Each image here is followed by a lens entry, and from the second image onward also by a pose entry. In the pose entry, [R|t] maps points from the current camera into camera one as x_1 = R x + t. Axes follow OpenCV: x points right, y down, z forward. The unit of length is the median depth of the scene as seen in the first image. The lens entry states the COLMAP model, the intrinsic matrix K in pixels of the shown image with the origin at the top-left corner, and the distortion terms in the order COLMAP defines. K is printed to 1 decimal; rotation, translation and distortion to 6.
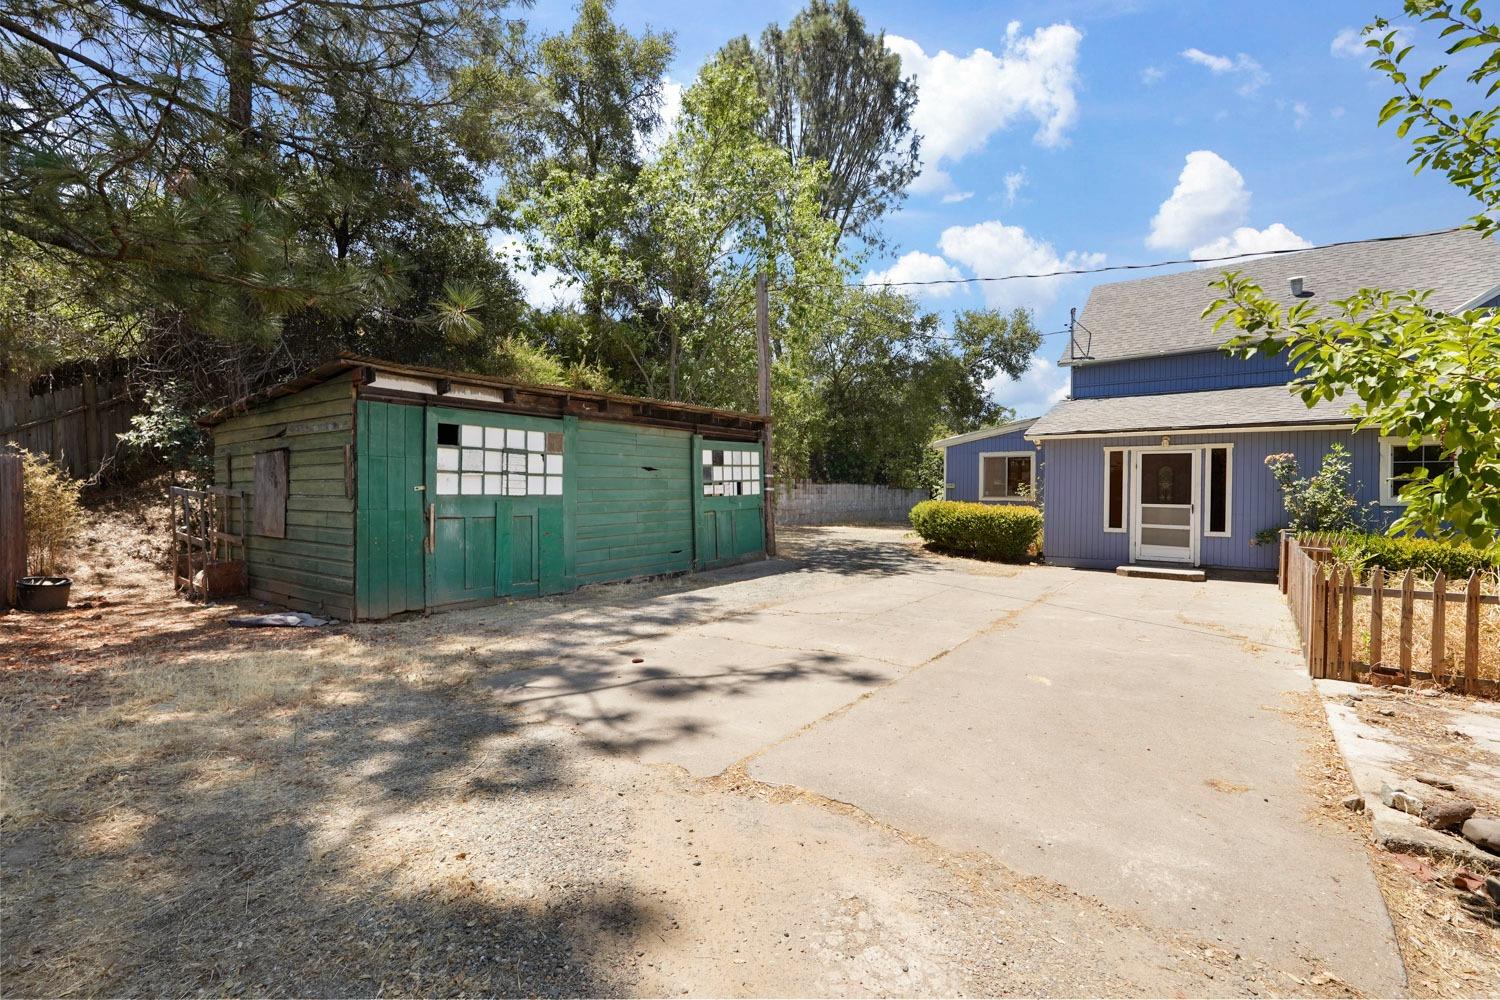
lens RADIAL K [[664.3, 0, 750.1], [0, 664.3, 499.1], [0, 0, 1]] dist [-0.014673, 0.005896]
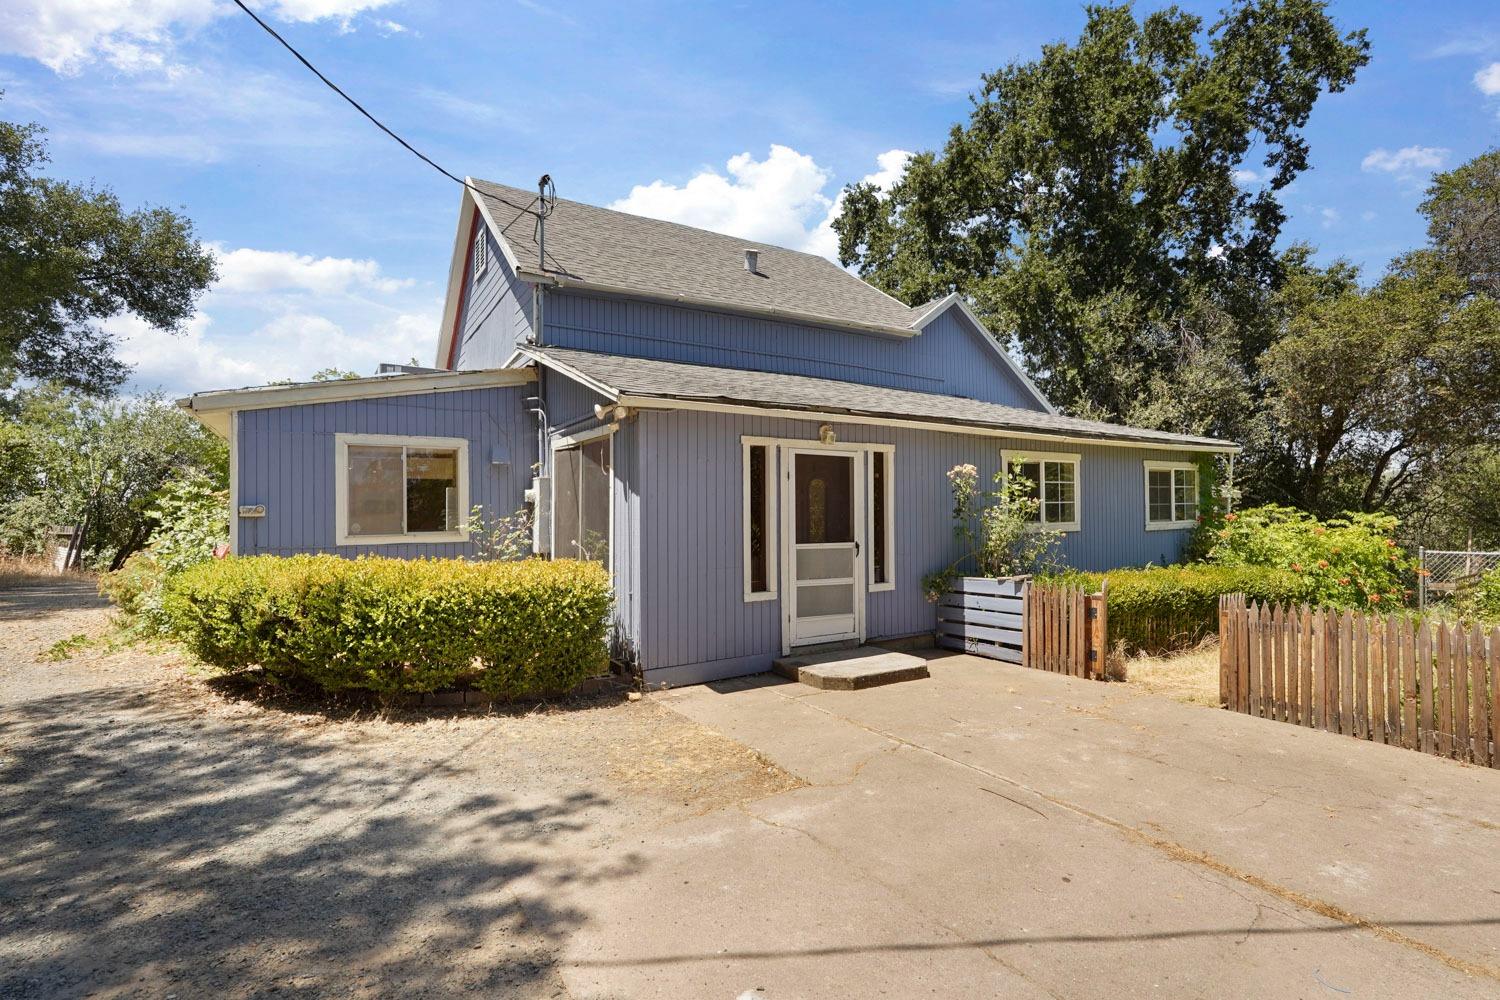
lens RADIAL K [[707.3, 0, 749.3], [0, 707.3, 509.2], [0, 0, 1]] dist [0.001228, 0.000536]
pose [[0.377070, -0.006757, 0.926160, 0.031730], [0.018923, 0.999821, -0.000410, -0.022215], [-0.925992, 0.017681, 0.377130, 0.807147]]
